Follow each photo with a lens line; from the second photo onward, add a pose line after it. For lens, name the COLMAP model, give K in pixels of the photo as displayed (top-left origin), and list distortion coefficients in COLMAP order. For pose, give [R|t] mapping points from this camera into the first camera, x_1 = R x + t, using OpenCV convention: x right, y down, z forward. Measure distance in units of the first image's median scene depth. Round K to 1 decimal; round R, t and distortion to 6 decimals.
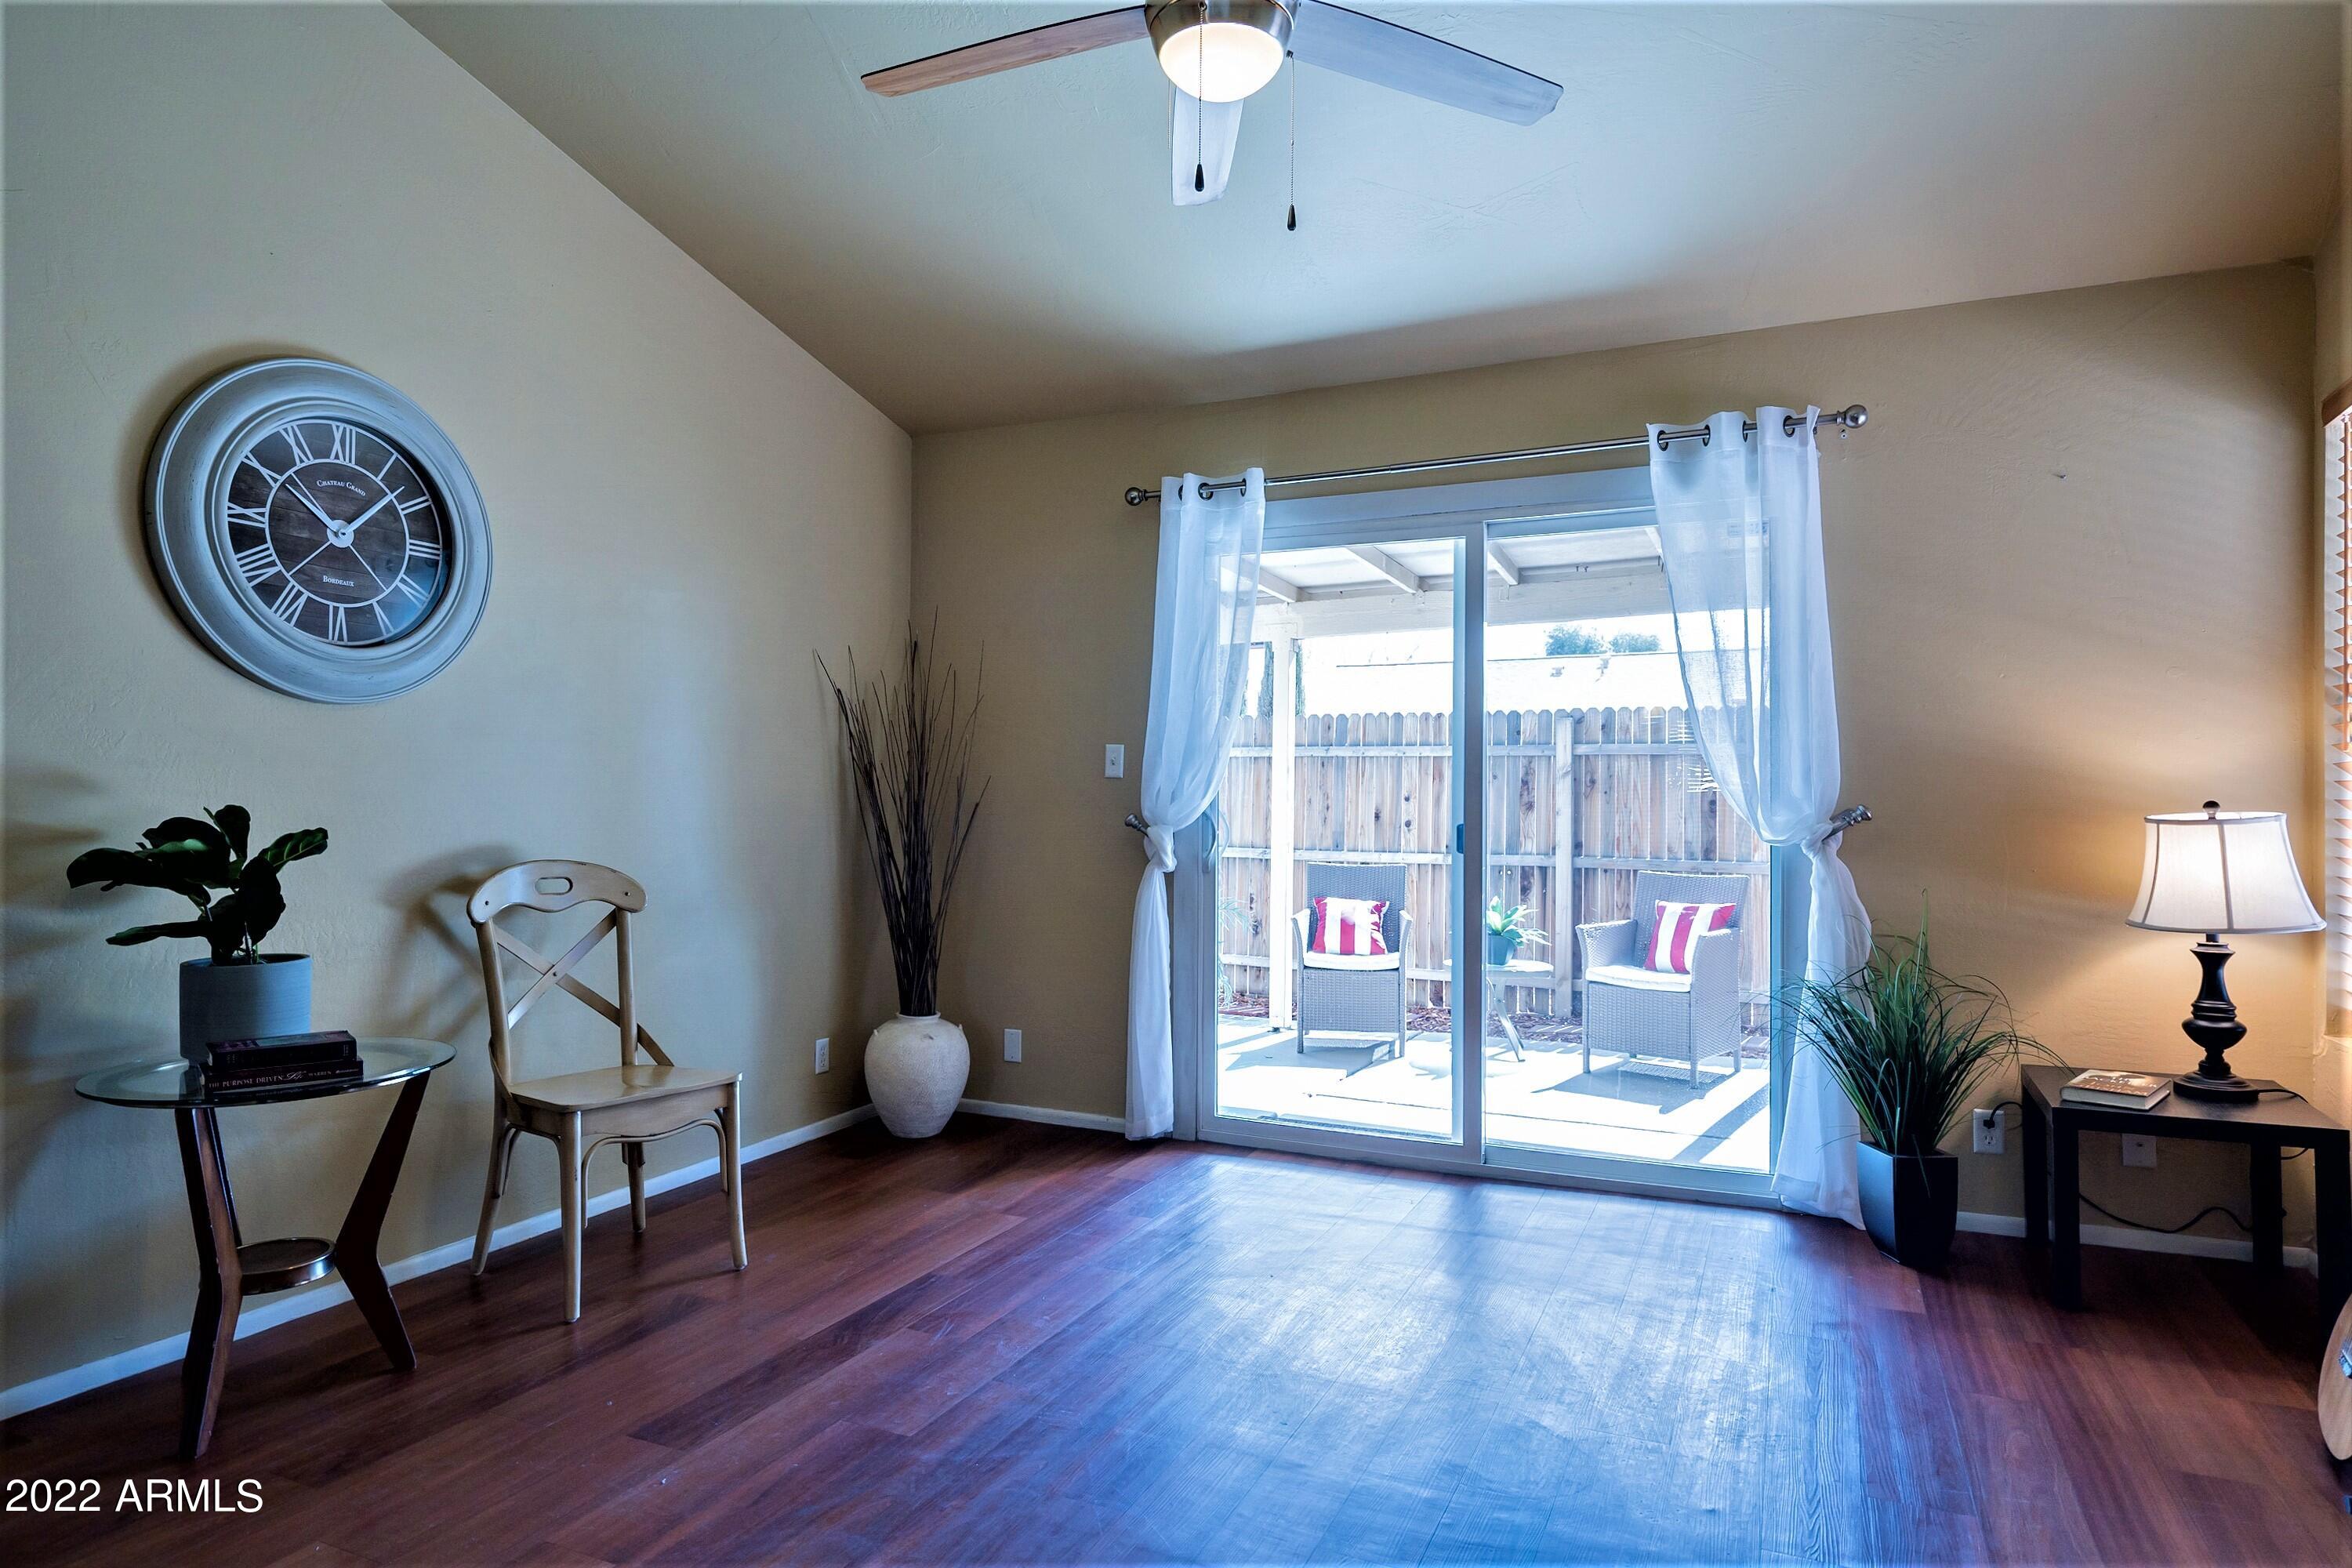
lens RADIAL K [[1363.4, 0, 1171.1], [0, 1363.4, 778.1], [0, 0, 1]] dist [0.002559, 0.003938]
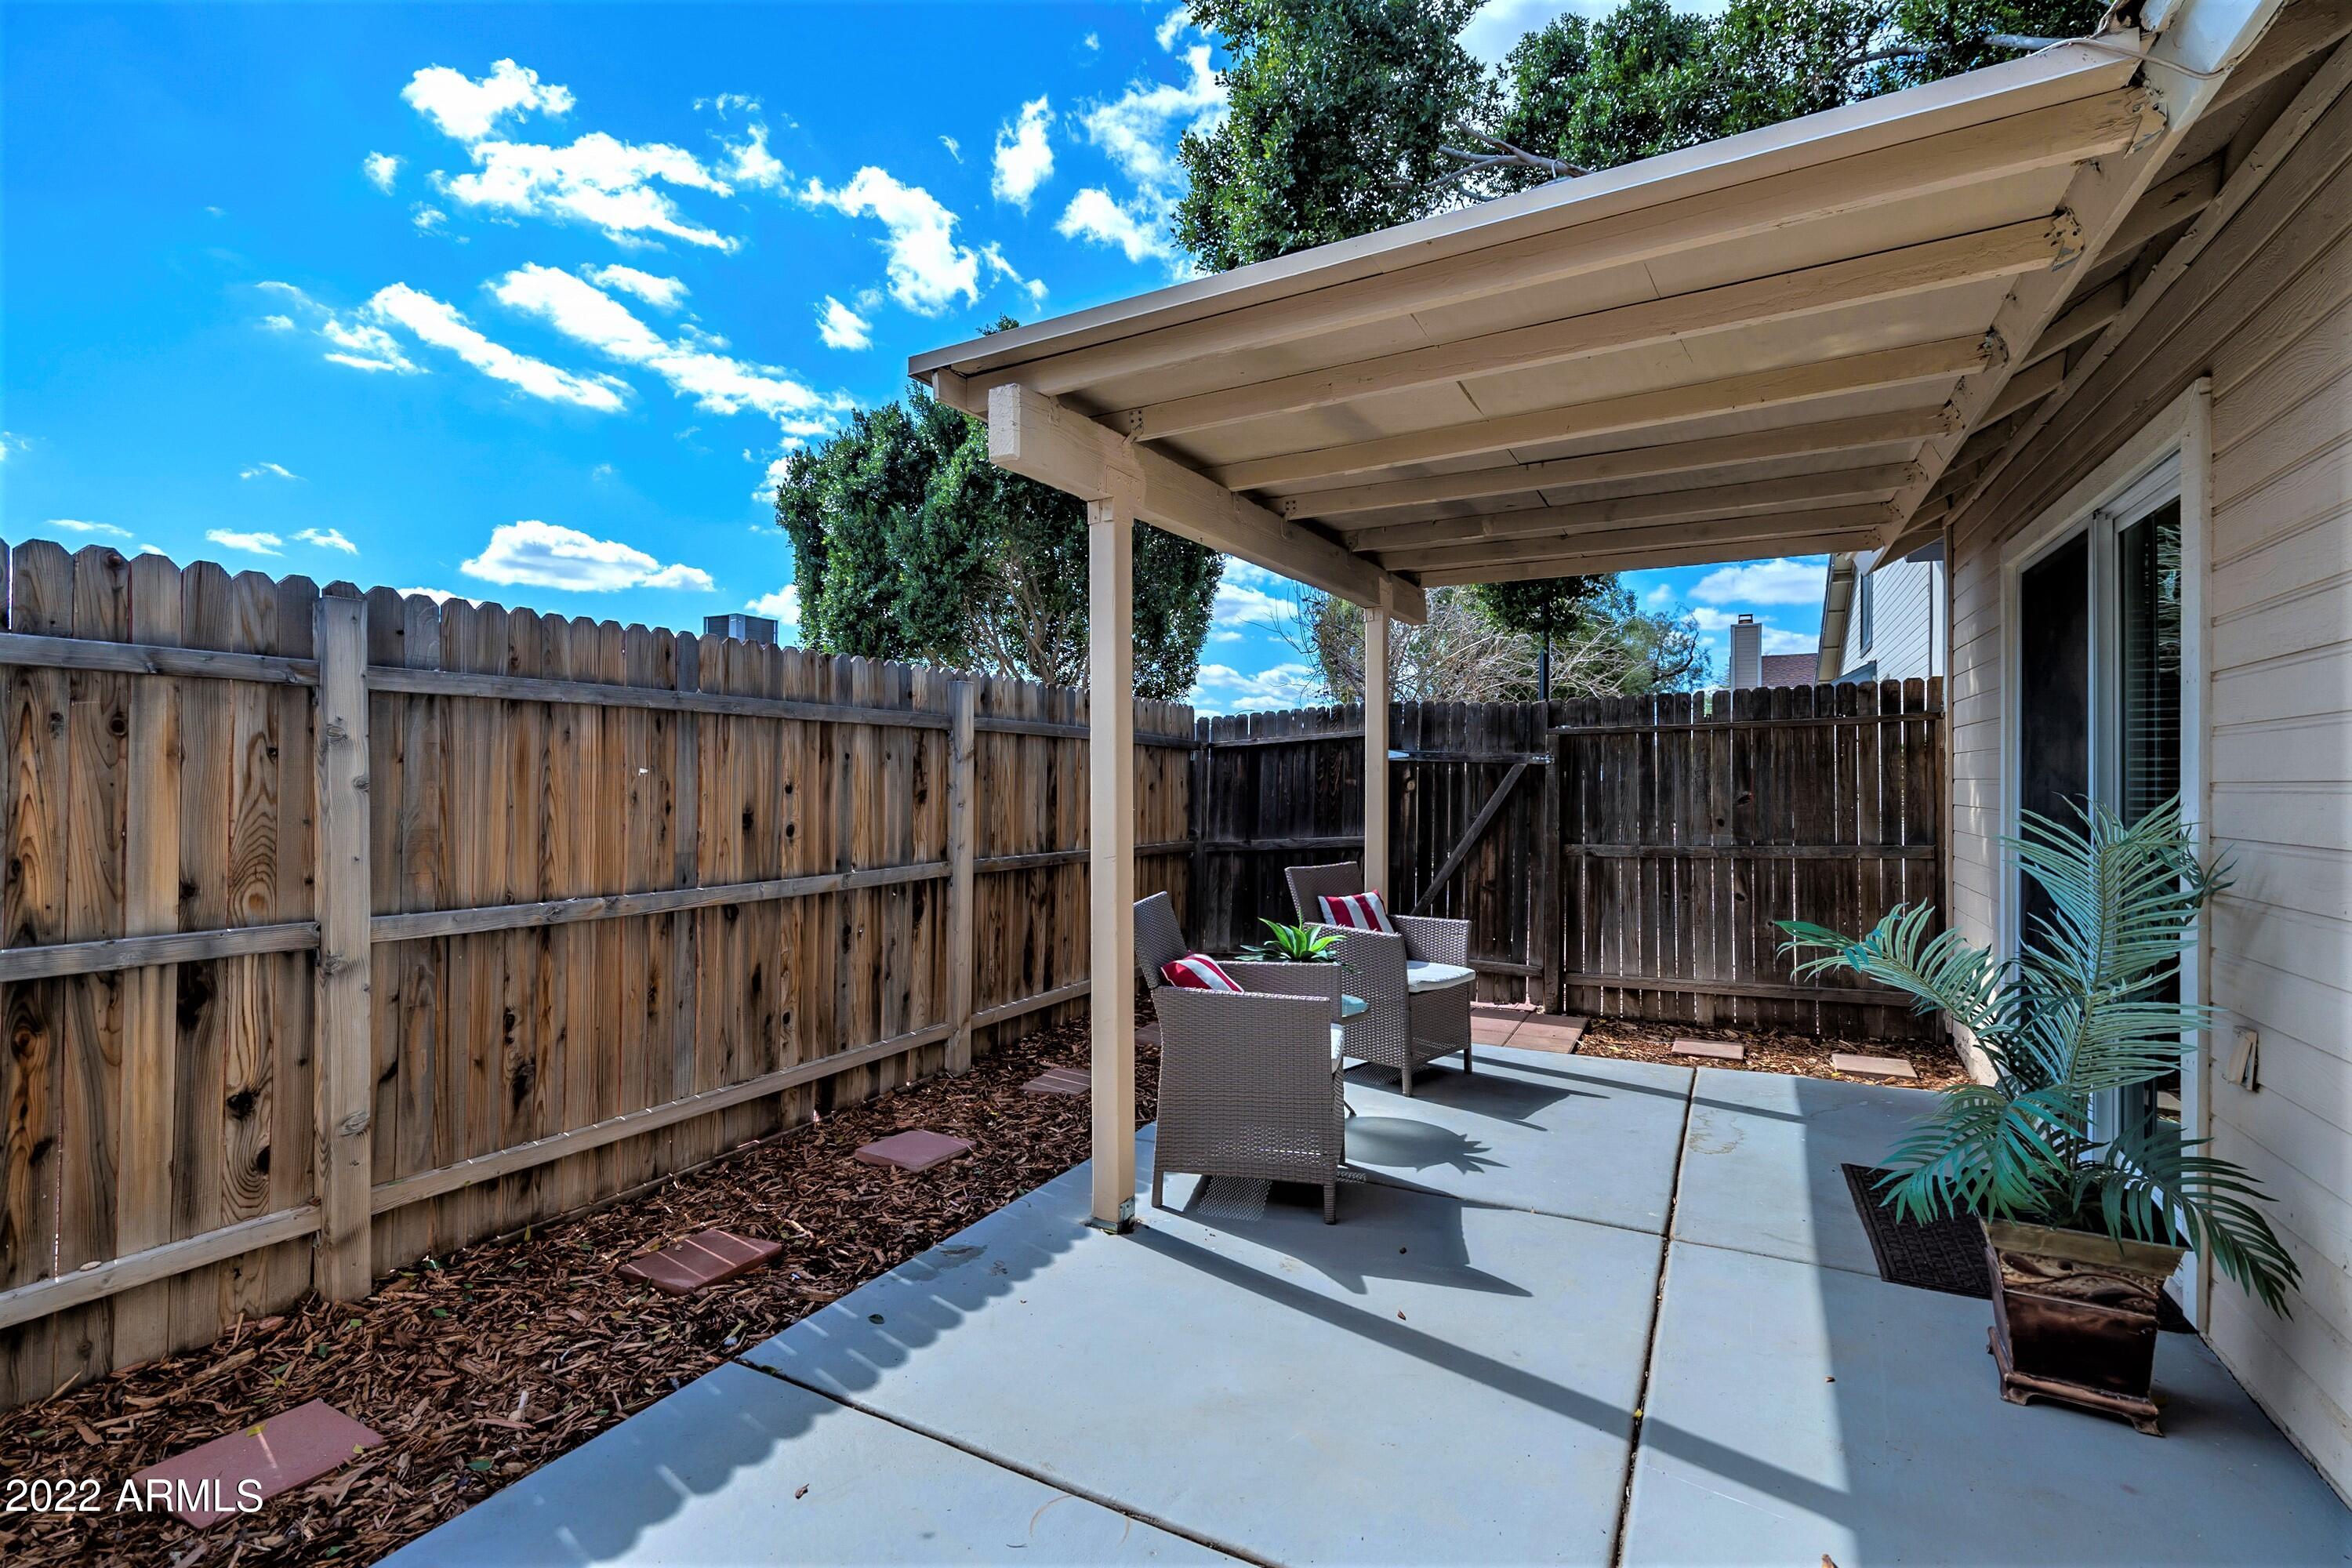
lens RADIAL K [[1083.0, 0, 1171.2], [0, 1083.0, 773.6], [0, 0, 1]] dist [-0.001770, 0.001562]
pose [[0.027695, -0.000618, 0.999616, -0.663972], [-0.017085, 0.999853, 0.001091, 0.011037], [-0.999470, -0.017109, 0.027681, 1.813123]]
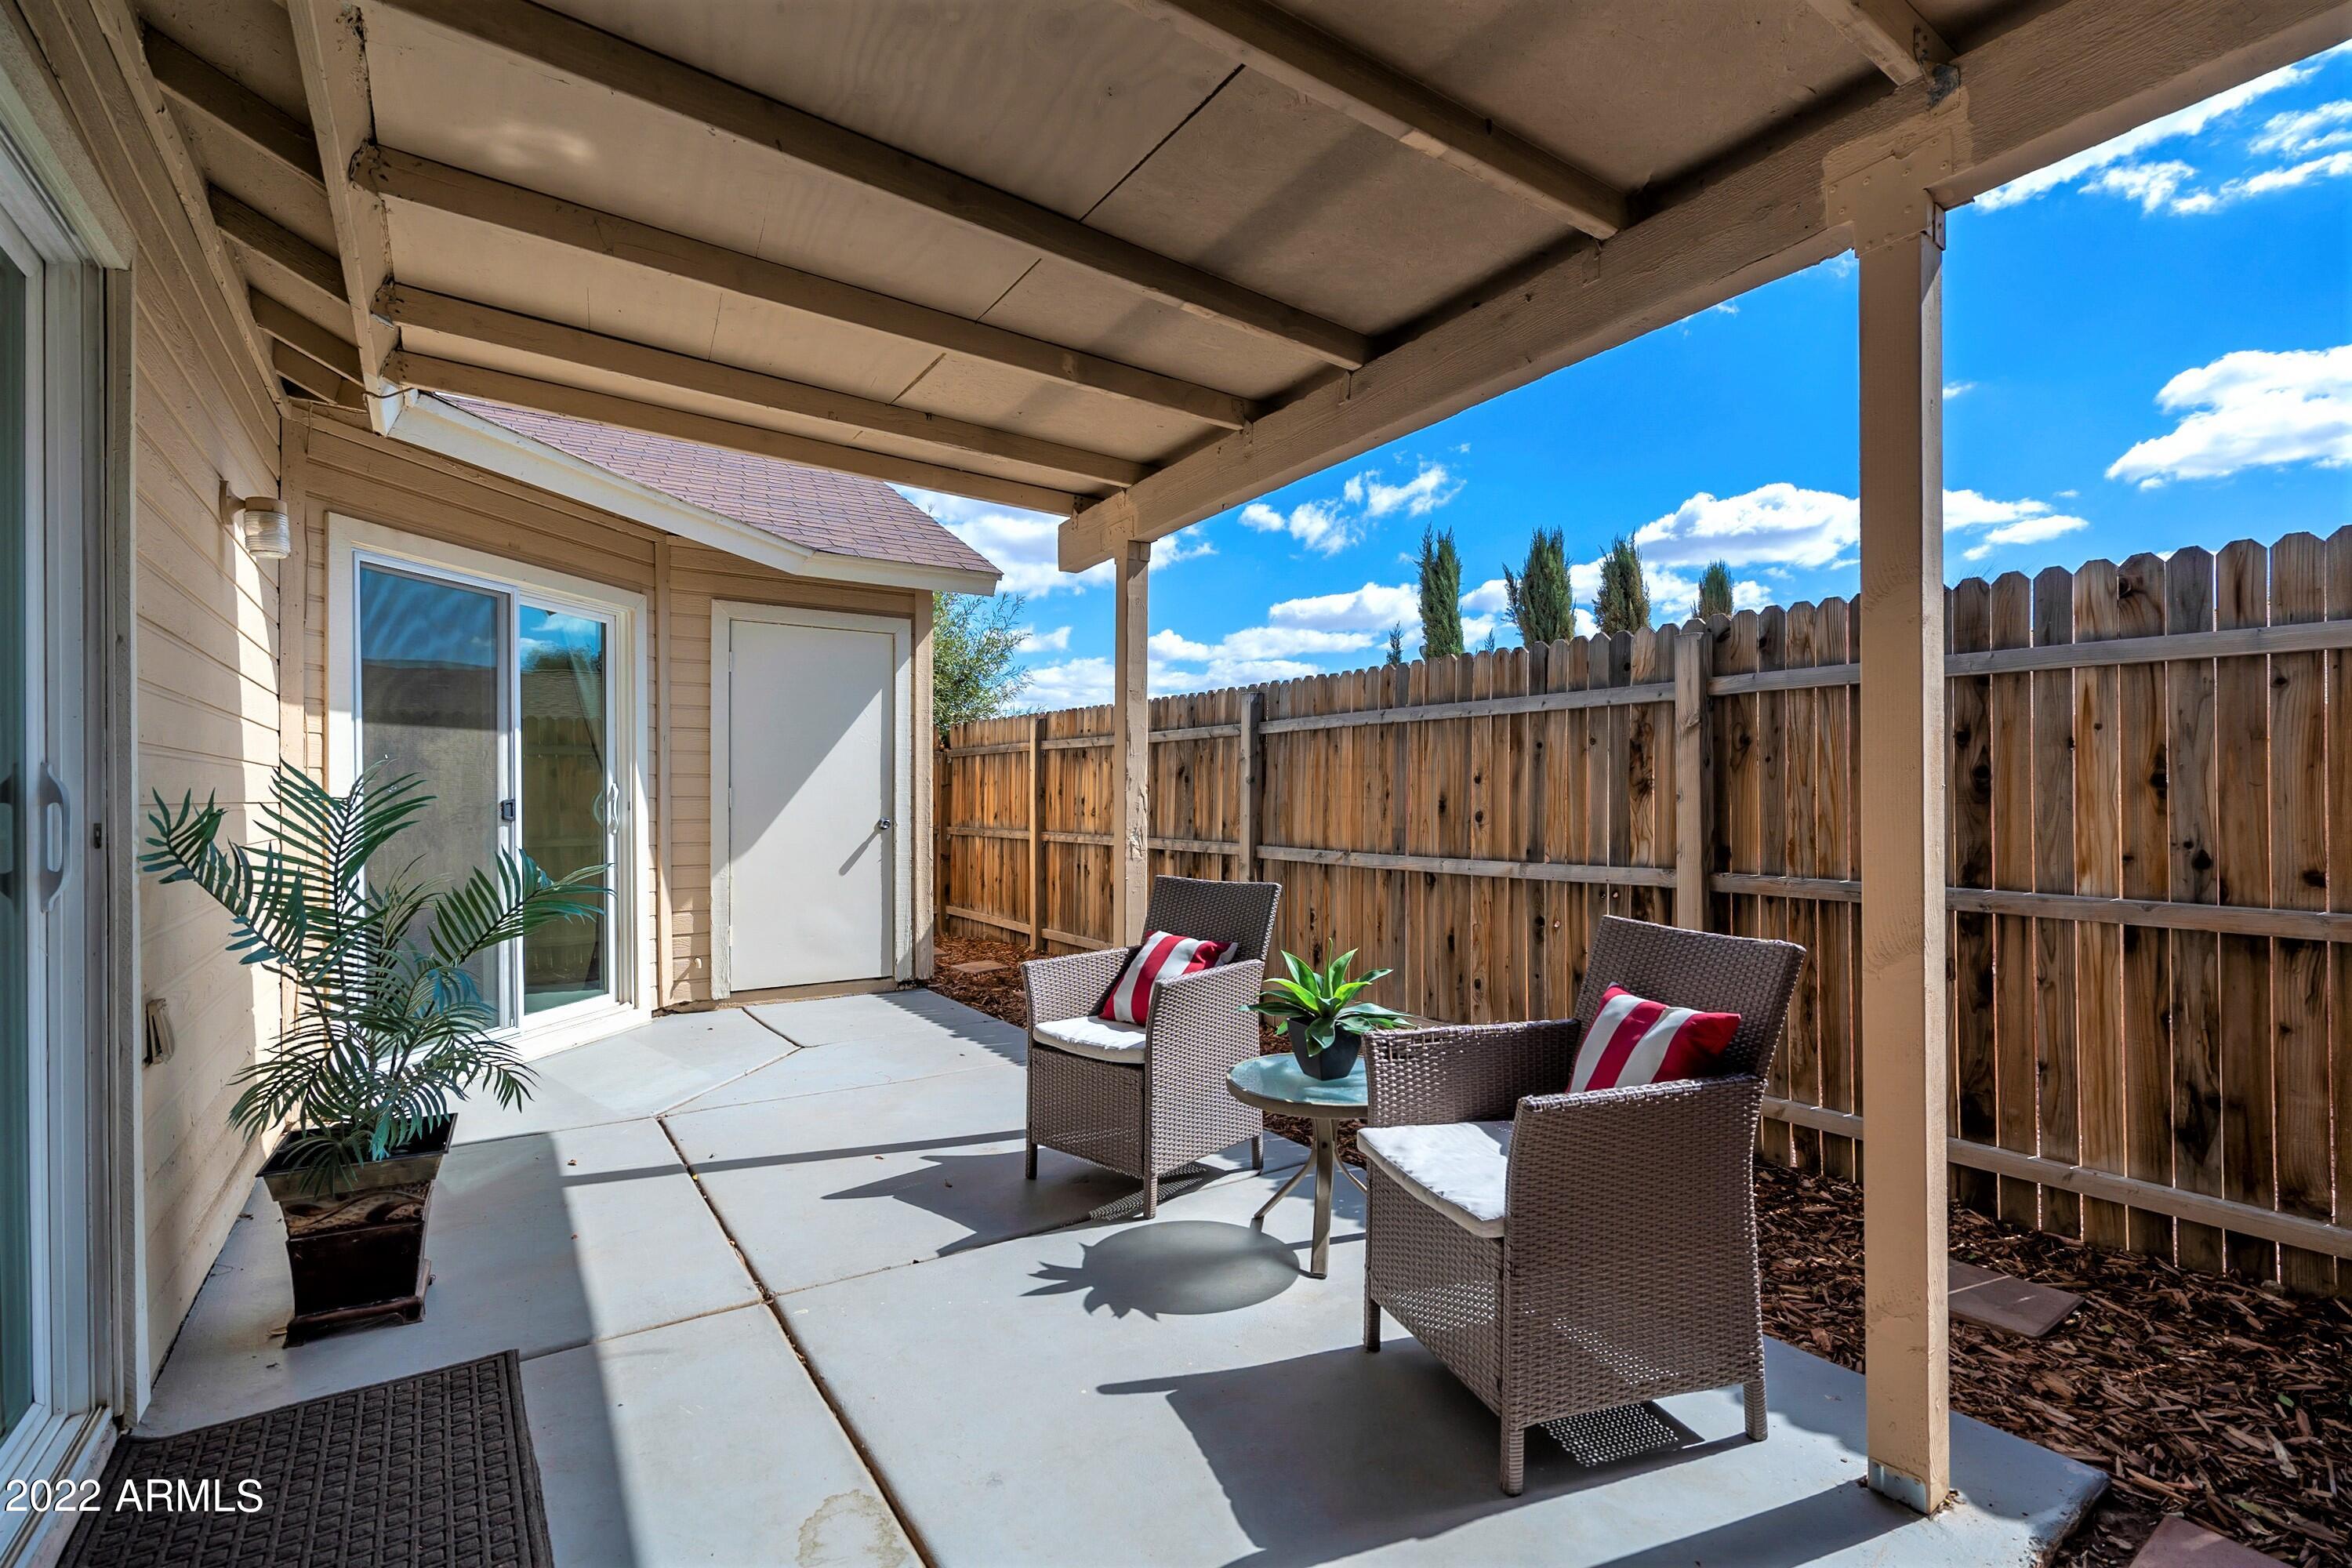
lens RADIAL K [[1081.6, 0, 1151.5], [0, 1081.6, 791.1], [0, 0, 1]] dist [-0.003019, 0.000050]
pose [[0.855760, -0.013638, -0.517193, 0.689355], [0.016544, 0.999863, 0.001007, 0.039326], [0.517109, -0.009418, 0.855868, 1.022244]]
